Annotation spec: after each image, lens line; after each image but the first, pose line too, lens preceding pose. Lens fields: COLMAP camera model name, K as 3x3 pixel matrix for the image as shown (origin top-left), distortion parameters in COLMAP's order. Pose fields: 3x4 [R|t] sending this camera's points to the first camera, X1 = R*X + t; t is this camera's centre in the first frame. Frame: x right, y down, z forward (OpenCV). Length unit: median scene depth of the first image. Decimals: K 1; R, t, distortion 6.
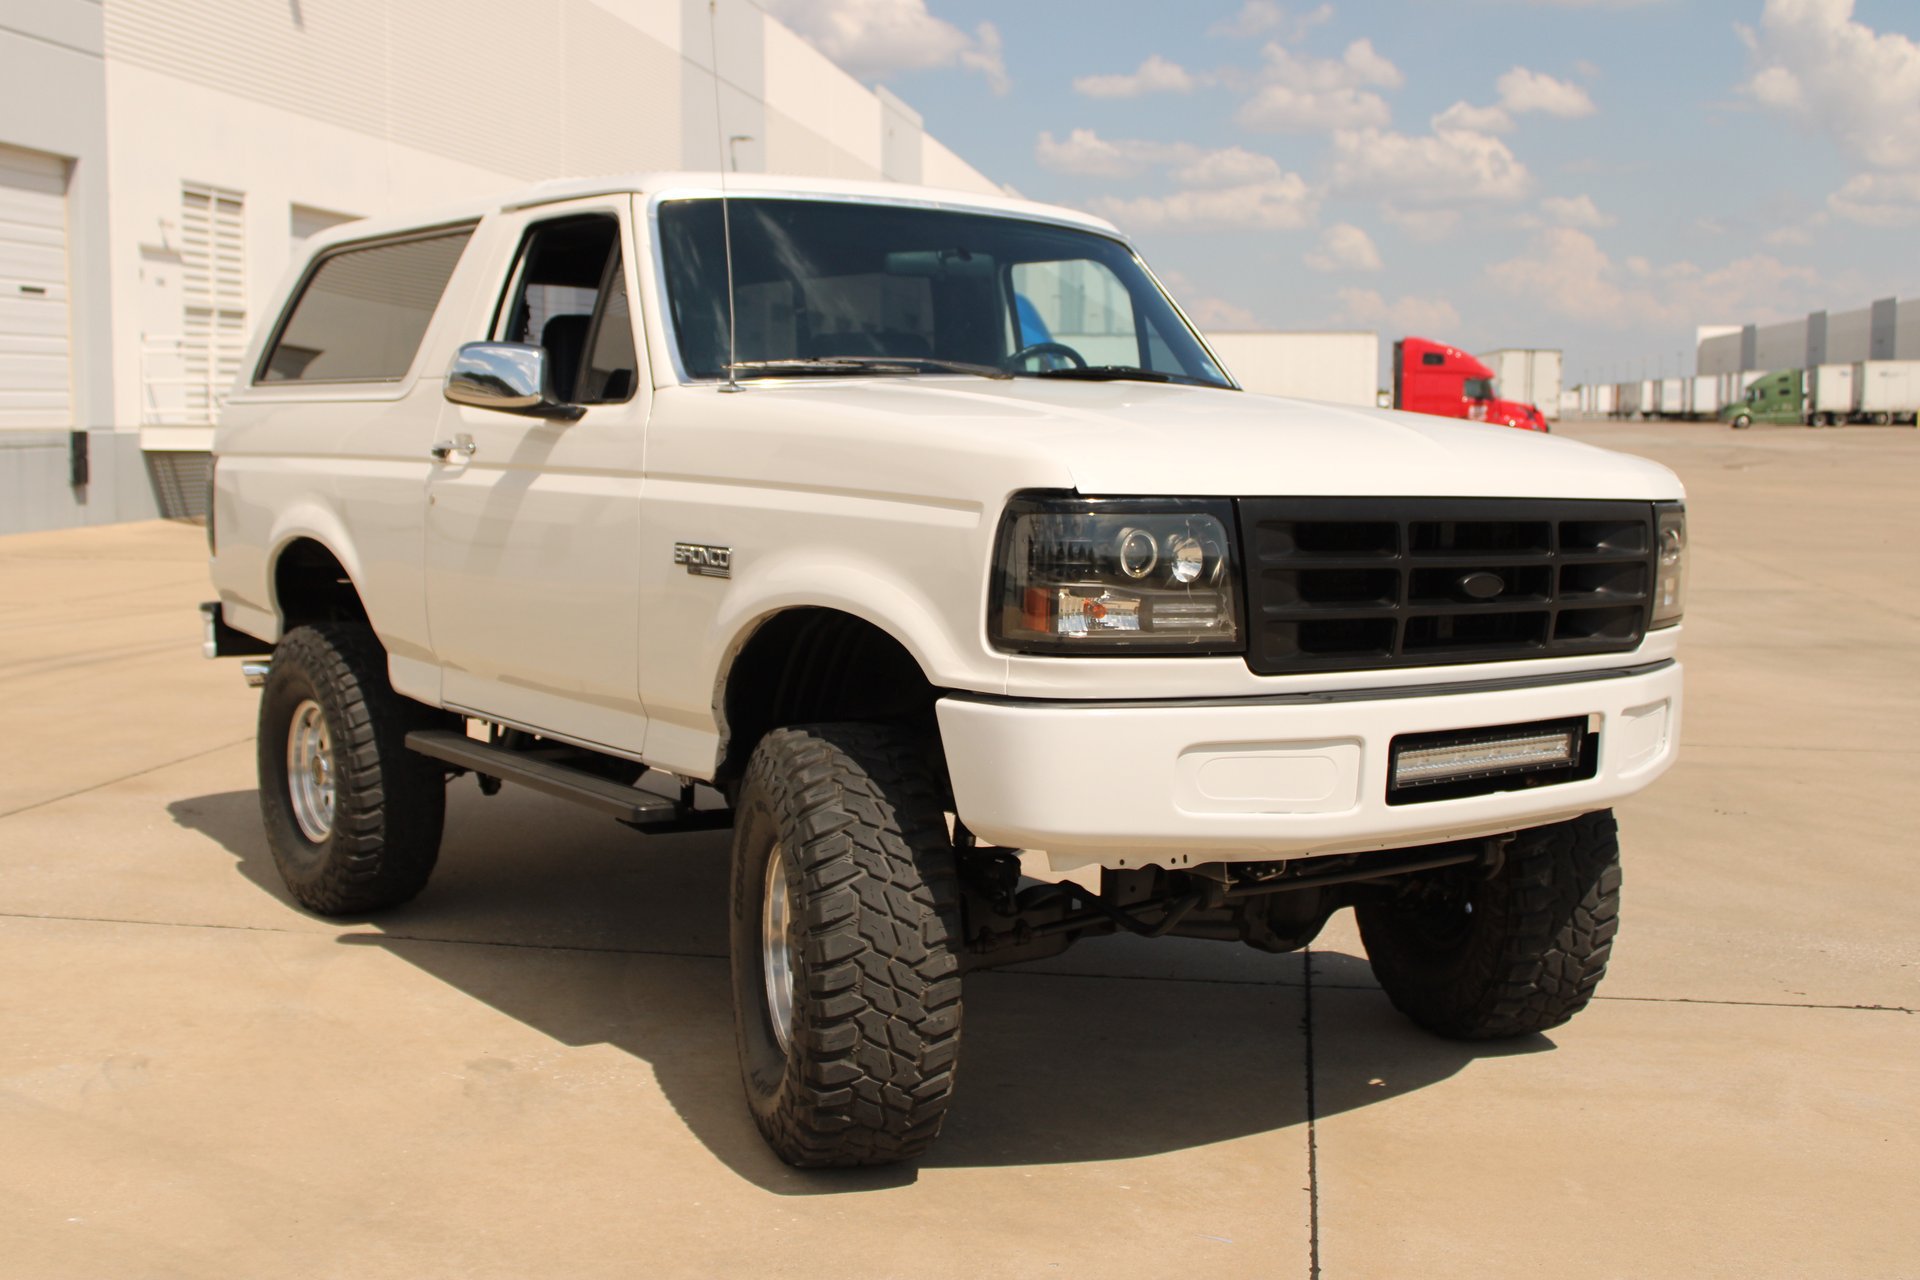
lens RADIAL K [[2125.2, 0, 963.6], [0, 2125.2, 643.2], [0, 0, 1]] dist [-0.086884, 0.052981]
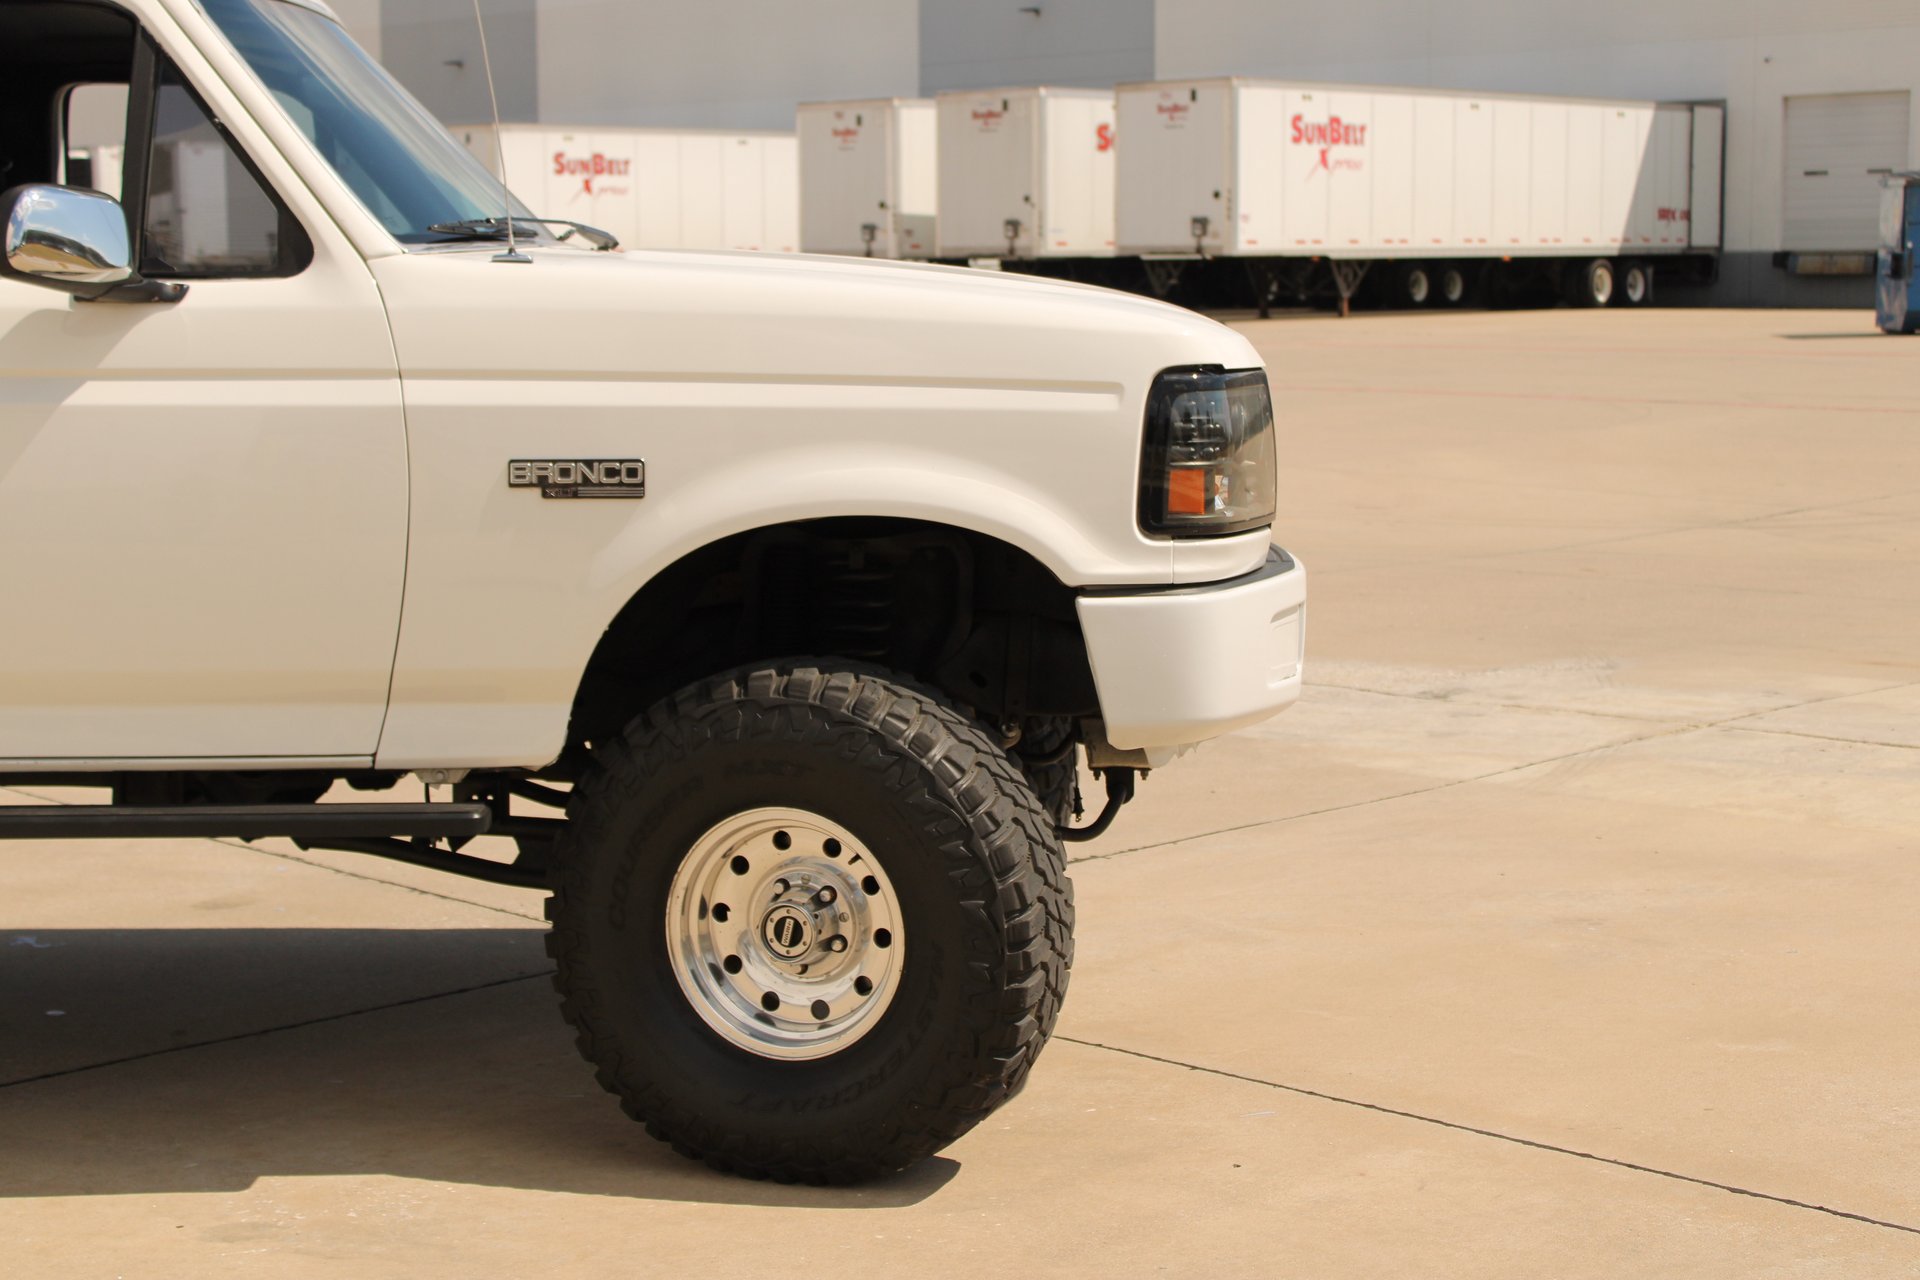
lens RADIAL K [[2954.4, 0, 954.6], [0, 2954.4, 634.3], [0, 0, 1]] dist [-0.027812, 0.062598]
pose [[0.579937, -0.103621, 0.808045, -0.929316], [0.092270, 0.993850, 0.061226, -0.036092], [-0.809419, 0.039051, 0.585931, 0.252211]]
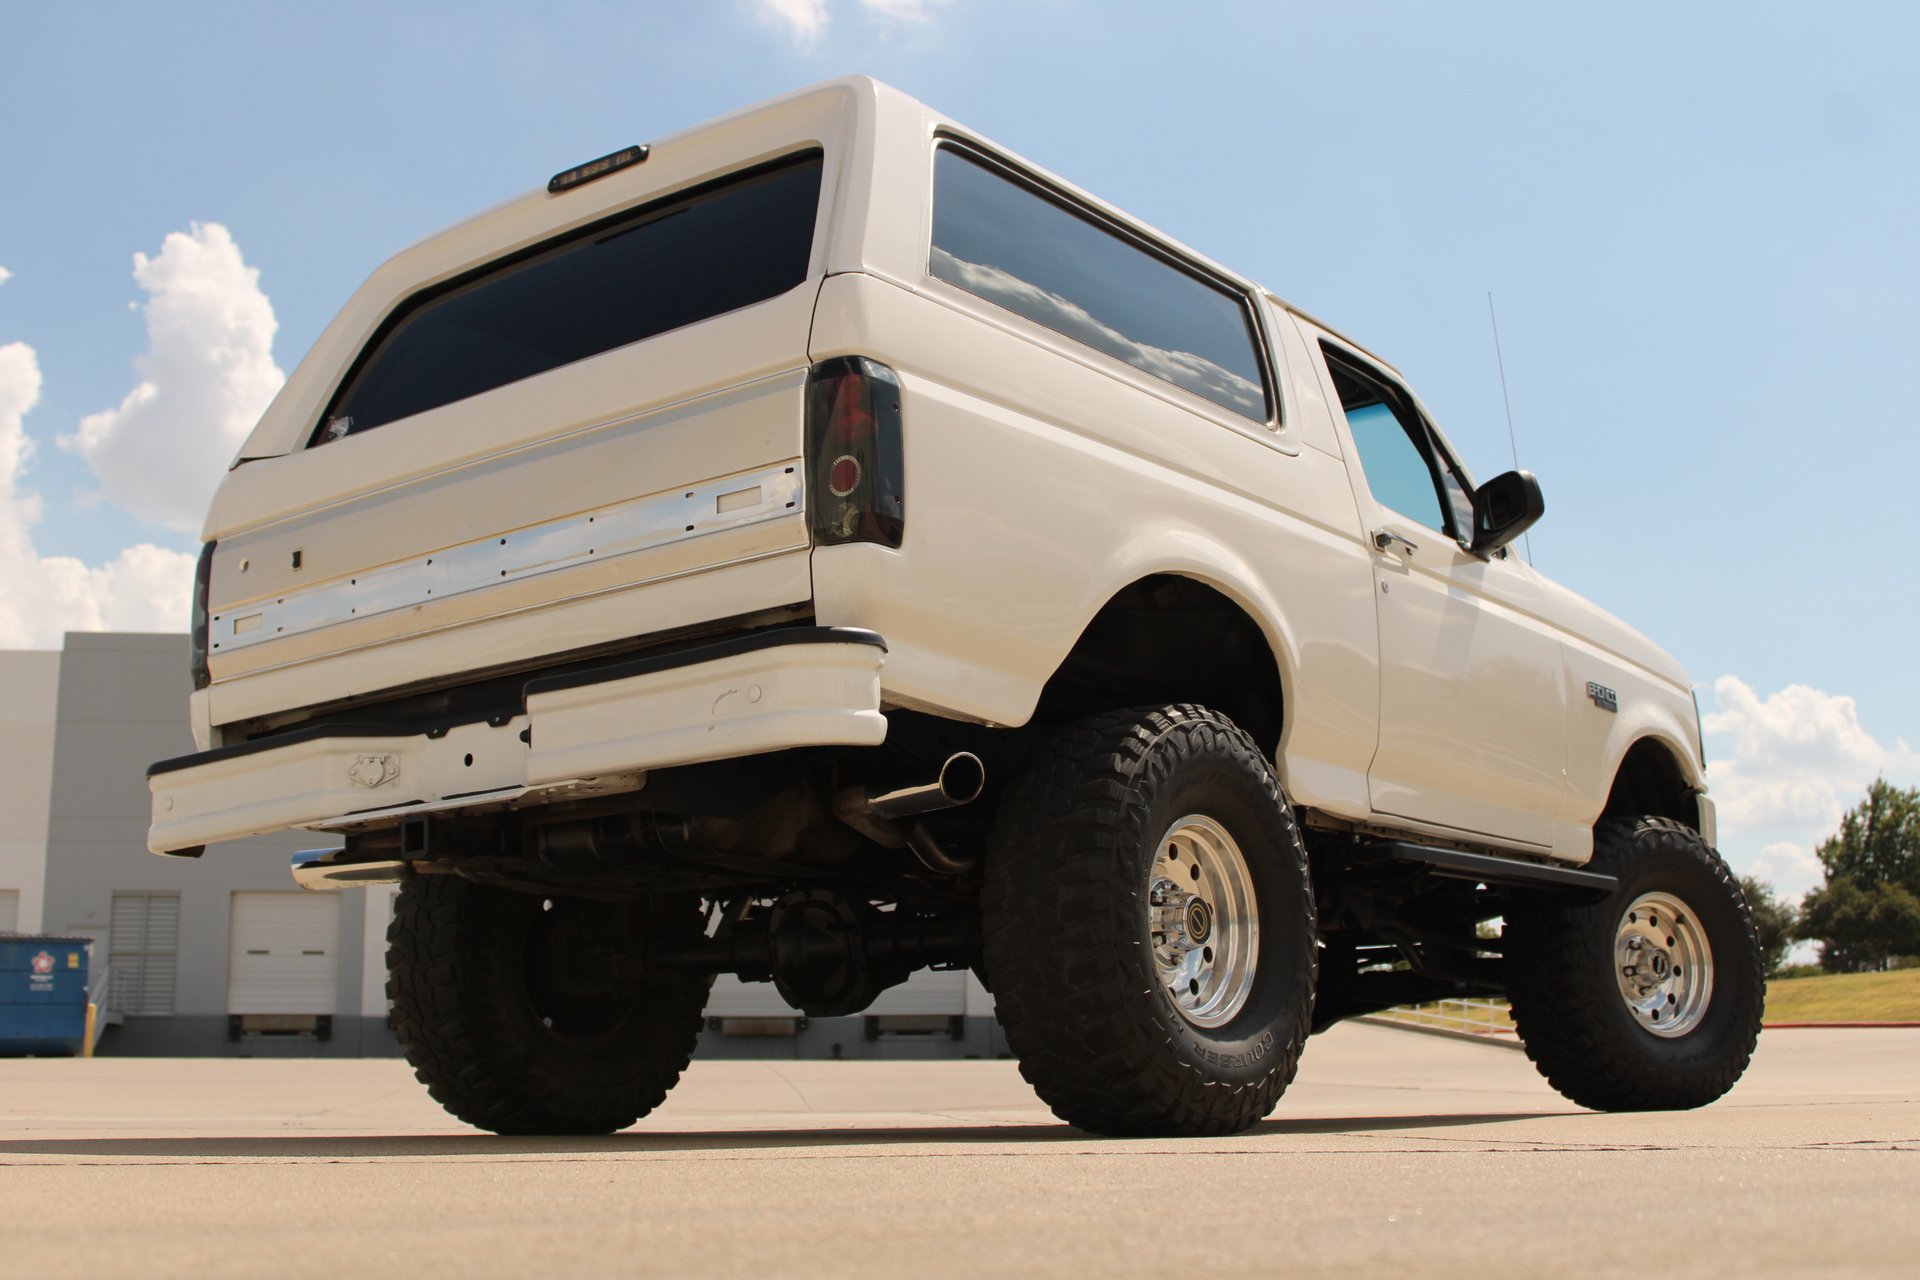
lens RADIAL K [[2242.9, 0, 949.7], [0, 2242.9, 627.6], [0, 0, 1]] dist [-0.090577, 0.078490]
pose [[-0.270639, 0.195048, 0.942715, -1.390440], [0.110963, 0.979053, -0.170711, 0.117224], [-0.956265, 0.058406, -0.286613, 1.824487]]
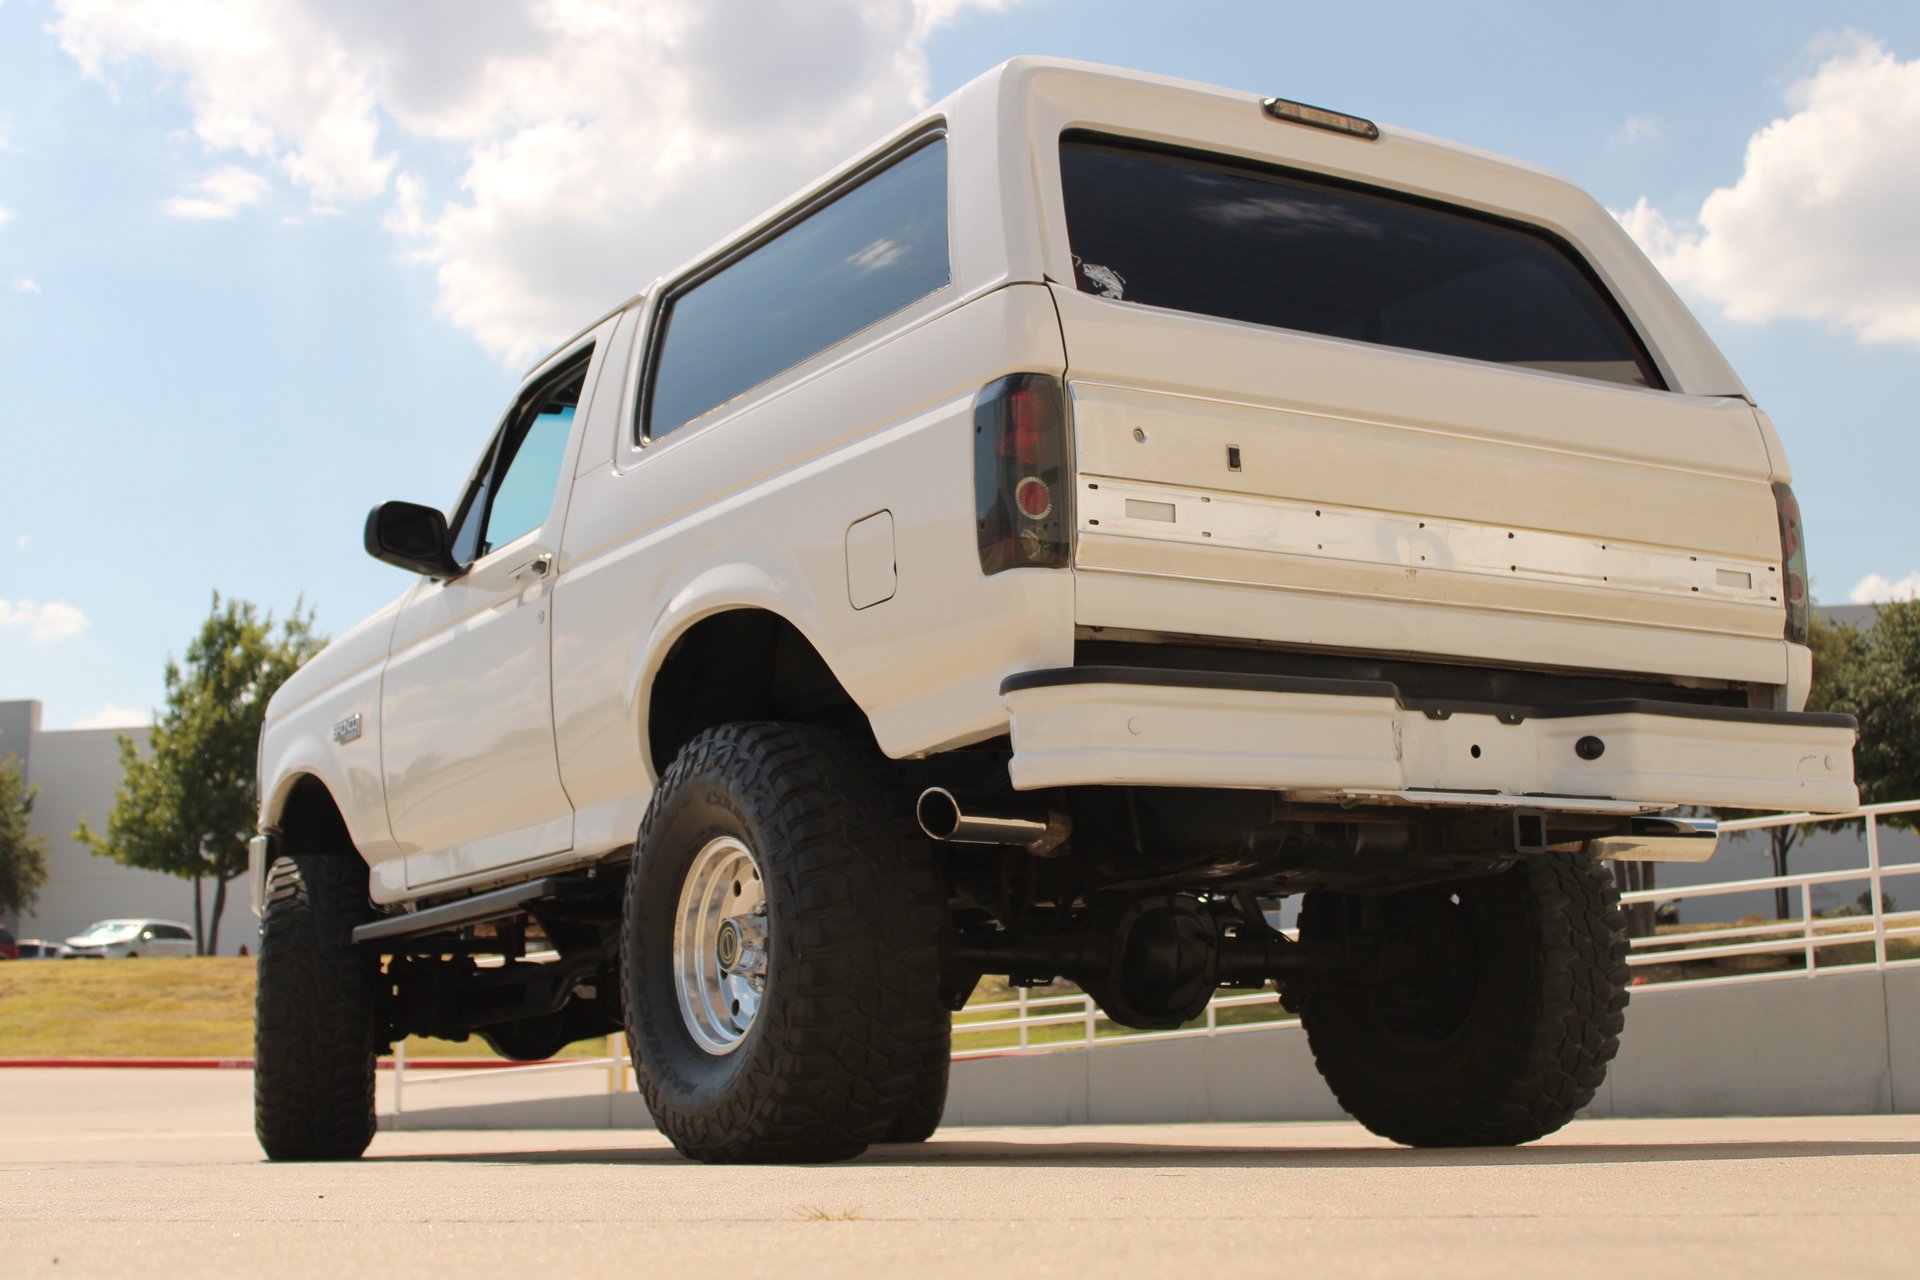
lens RADIAL K [[2597.6, 0, 953.5], [0, 2597.6, 660.1], [0, 0, 1]] dist [-0.070201, 0.161763]
pose [[-0.996020, 0.022633, 0.086208, -0.278305], [0.016636, 0.997432, -0.069659, 0.017297], [-0.087563, -0.067948, -0.993839, 2.842344]]
